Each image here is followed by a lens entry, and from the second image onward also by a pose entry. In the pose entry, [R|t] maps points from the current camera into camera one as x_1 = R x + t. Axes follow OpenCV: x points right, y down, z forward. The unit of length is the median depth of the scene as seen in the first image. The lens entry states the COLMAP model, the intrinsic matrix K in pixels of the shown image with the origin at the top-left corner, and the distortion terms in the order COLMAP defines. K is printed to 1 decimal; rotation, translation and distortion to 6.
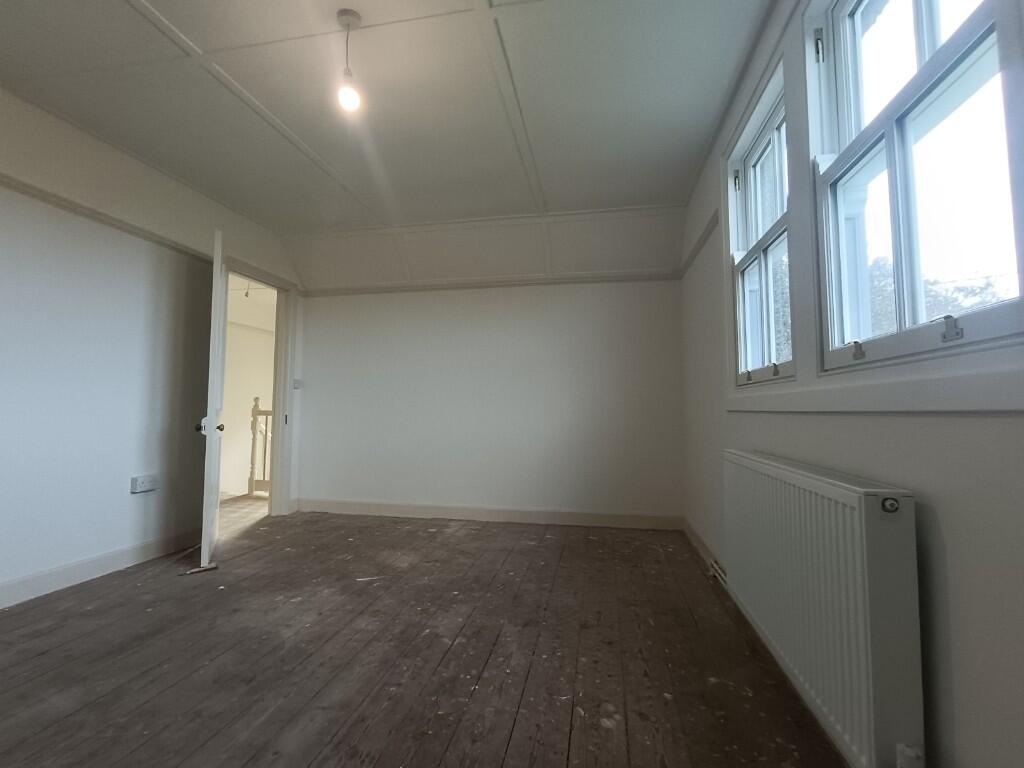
lens RADIAL K [[458.8, 0, 489.9], [0, 458.8, 378.4], [0, 0, 1]] dist [-0.014638, 0.005581]
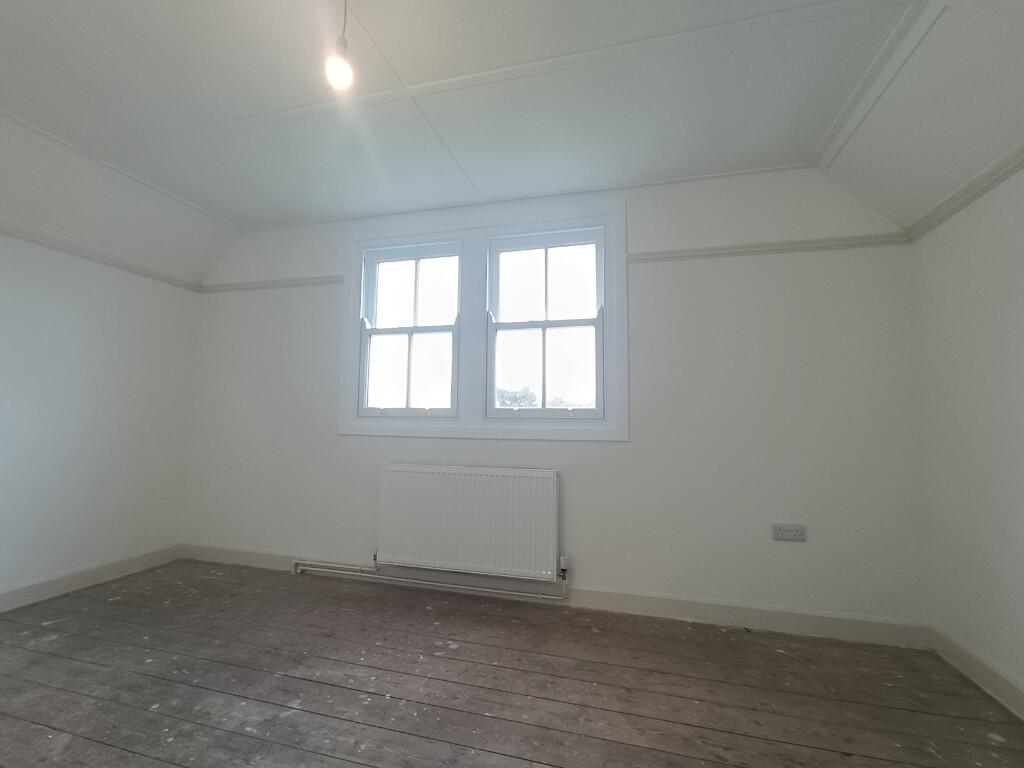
lens RADIAL K [[458.8, 0, 520.3], [0, 458.8, 390.0], [0, 0, 1]] dist [-0.014638, 0.005581]
pose [[0.024353, 0.080666, 0.996444, -1.000779], [-0.084972, 0.993299, -0.078335, 0.004541], [-0.996086, -0.082762, 0.031044, 0.603946]]
